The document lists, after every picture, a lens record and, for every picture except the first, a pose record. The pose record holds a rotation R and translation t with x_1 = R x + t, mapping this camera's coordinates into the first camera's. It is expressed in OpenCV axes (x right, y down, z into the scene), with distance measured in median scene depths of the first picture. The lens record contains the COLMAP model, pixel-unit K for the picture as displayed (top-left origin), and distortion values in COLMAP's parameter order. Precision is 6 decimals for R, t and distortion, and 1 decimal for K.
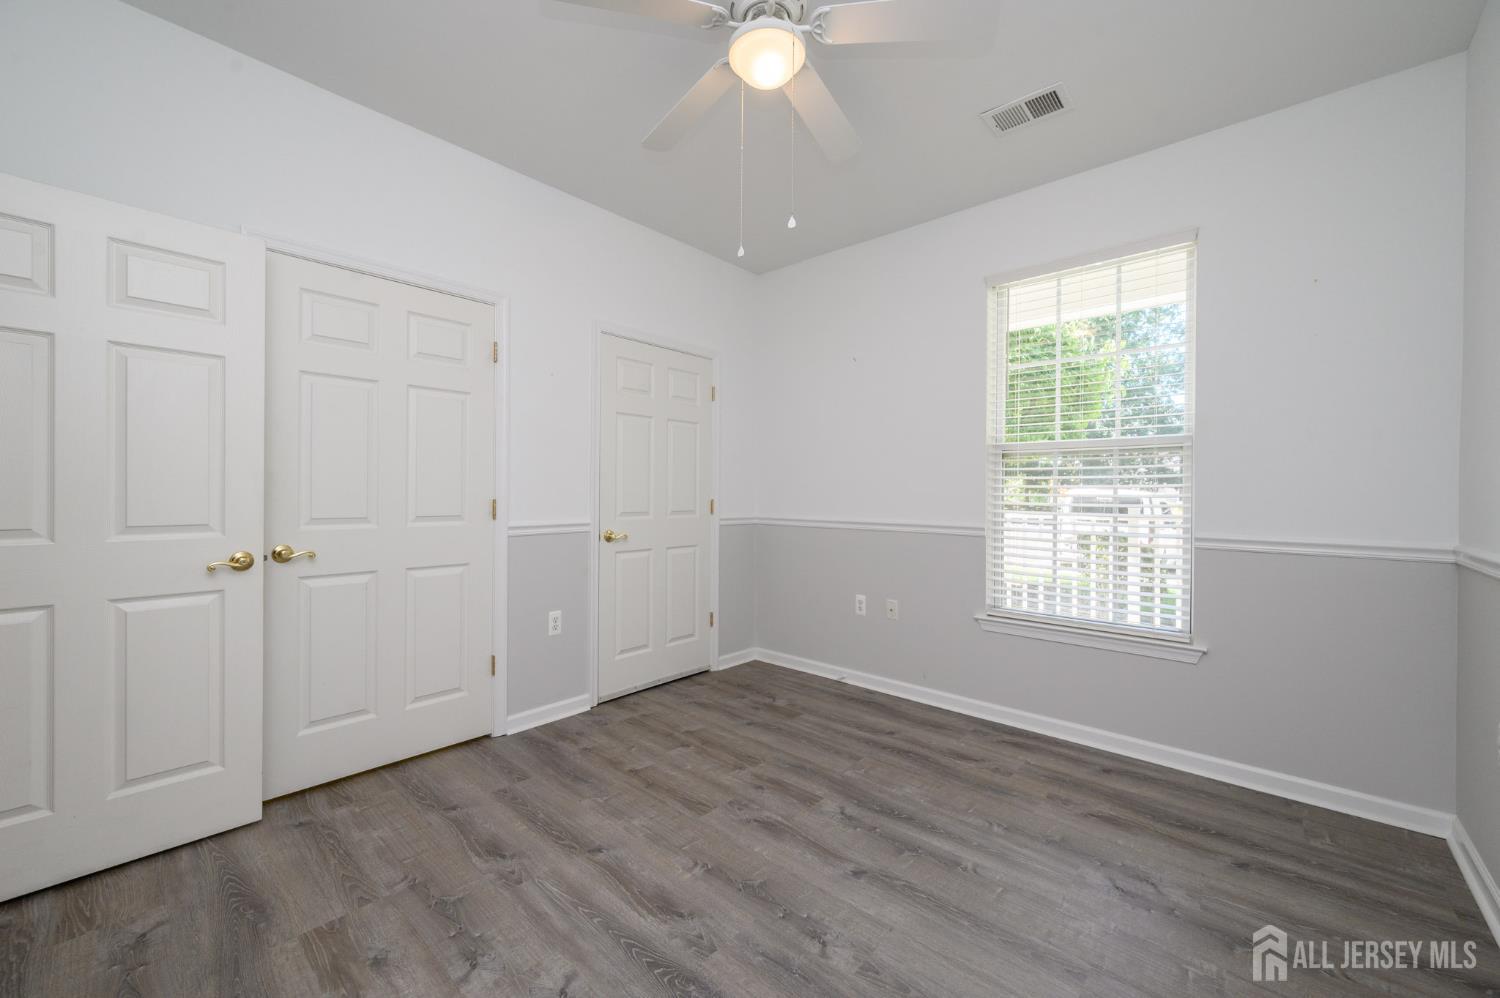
lens RADIAL K [[586.0, 0, 745.1], [0, 586.0, 494.1], [0, 0, 1]] dist [-0.004271, -0.000733]
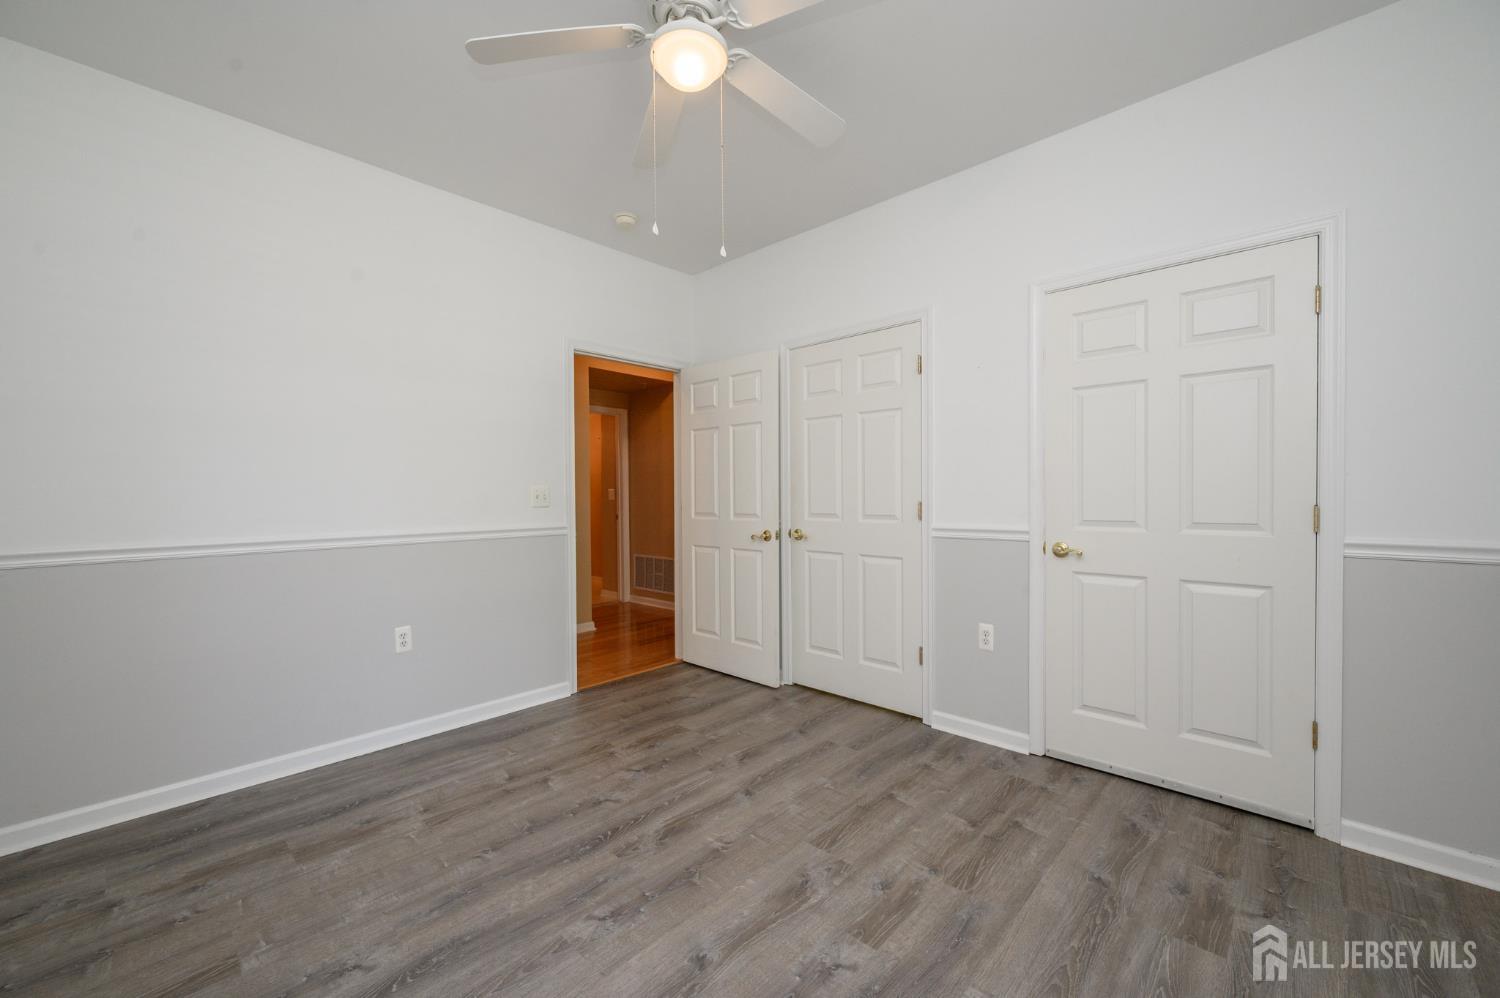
lens RADIAL K [[586.0, 0, 745.6], [0, 586.0, 502.0], [0, 0, 1]] dist [-0.004271, -0.000733]
pose [[-0.016103, 0.008297, -0.999836, 0.746682], [0.001530, 0.999965, 0.008273, 0.002019], [0.999869, -0.001397, -0.016115, 0.804560]]
